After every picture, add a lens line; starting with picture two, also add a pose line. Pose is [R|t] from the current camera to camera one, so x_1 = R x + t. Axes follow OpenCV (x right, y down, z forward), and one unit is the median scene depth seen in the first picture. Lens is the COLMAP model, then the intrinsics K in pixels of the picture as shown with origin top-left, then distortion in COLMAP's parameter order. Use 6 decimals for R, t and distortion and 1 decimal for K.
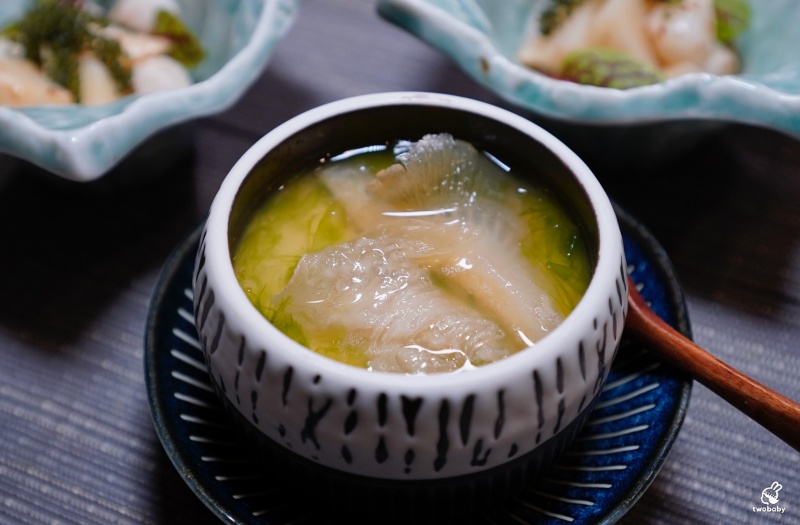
lens RADIAL K [[868.8, 0, 400.0], [0, 868.8, 262.5], [0, 0, 1]] dist [-0.005706, -0.004530]
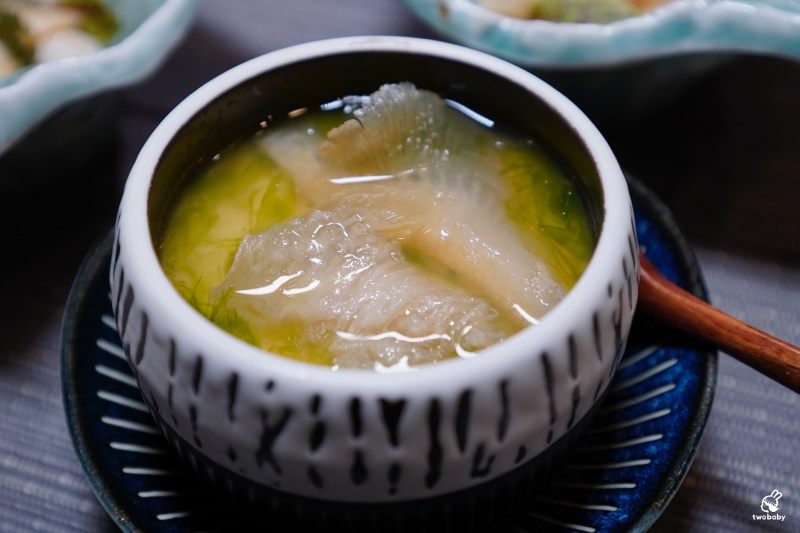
lens RADIAL K [[852.7, 0, 400.0], [0, 852.7, 266.5], [0, 0, 1]] dist [0.006539, 0.013208]
pose [[0.996205, -0.073915, 0.045949, -0.005110], [0.073925, 0.997263, 0.001496, 0.029417], [-0.045934, 0.001906, 0.998943, 0.191166]]
